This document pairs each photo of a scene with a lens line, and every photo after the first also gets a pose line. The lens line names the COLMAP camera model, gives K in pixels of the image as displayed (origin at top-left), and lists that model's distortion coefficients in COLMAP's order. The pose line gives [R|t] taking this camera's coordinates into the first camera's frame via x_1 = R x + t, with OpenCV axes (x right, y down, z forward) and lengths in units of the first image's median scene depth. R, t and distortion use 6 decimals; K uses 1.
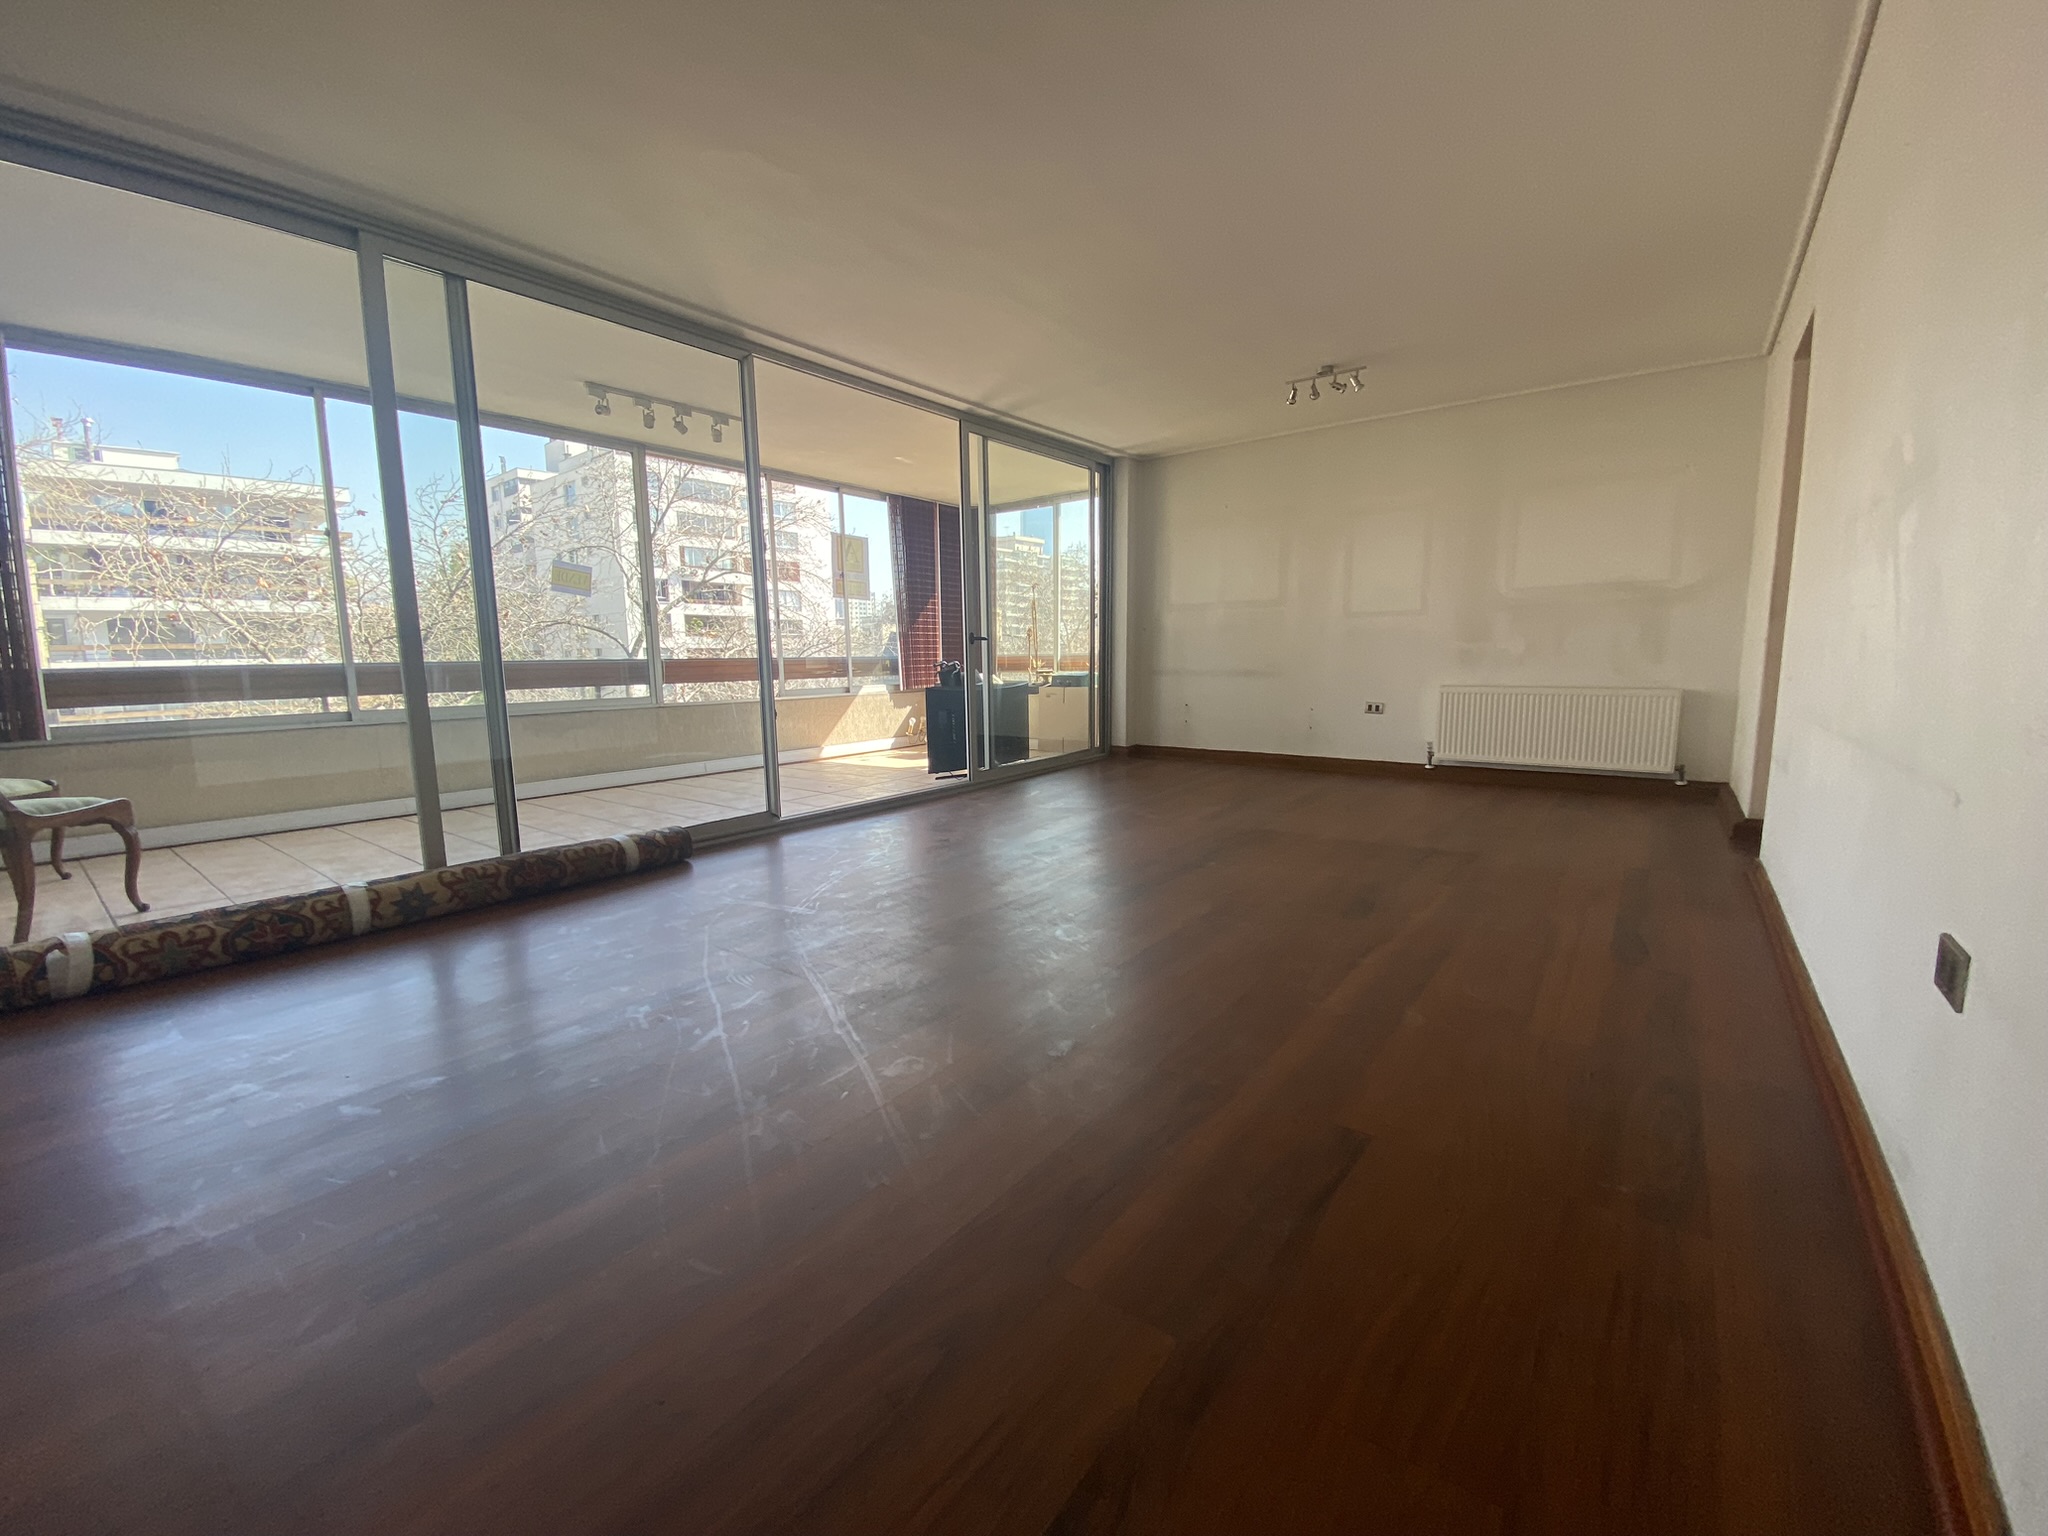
lens RADIAL K [[837.1, 0, 1024.8], [0, 837.1, 772.7], [0, 0, 1]] dist [0.020668, -0.018761]
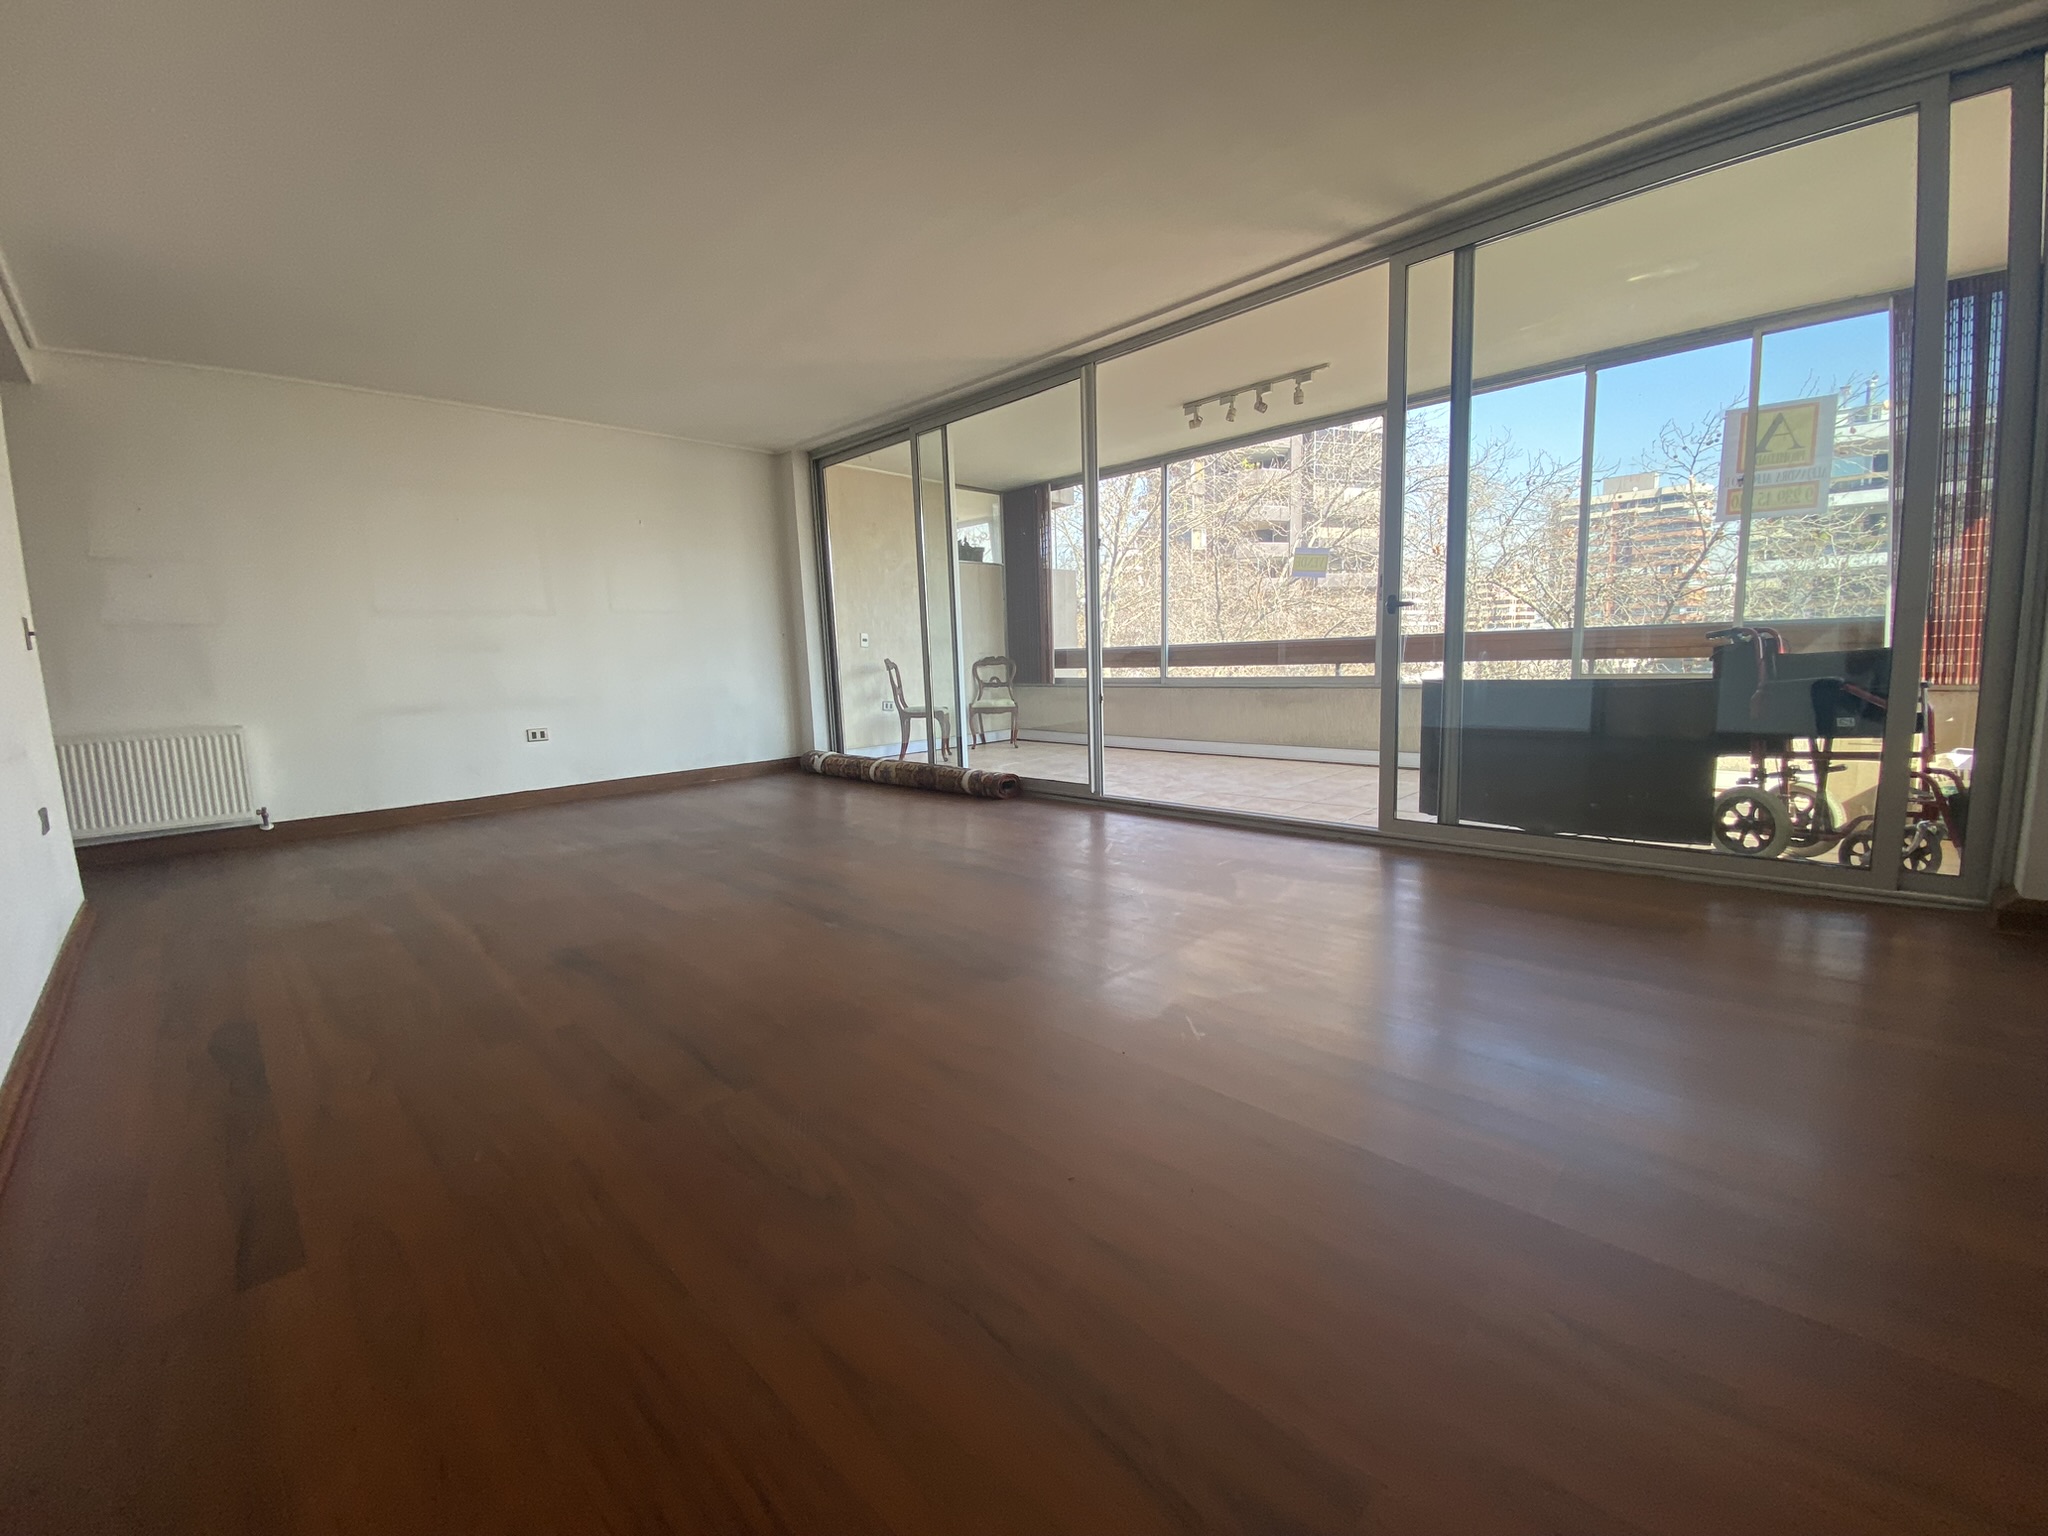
lens RADIAL K [[826.2, 0, 1024.0], [0, 826.2, 768.0], [0, 0, 1]] dist [0.068046, -0.045670]
pose [[-0.125845, 0.157571, -0.979456, 0.562374], [-0.102831, 0.979915, 0.170857, -0.113225], [0.986706, 0.122220, -0.107115, 0.749996]]
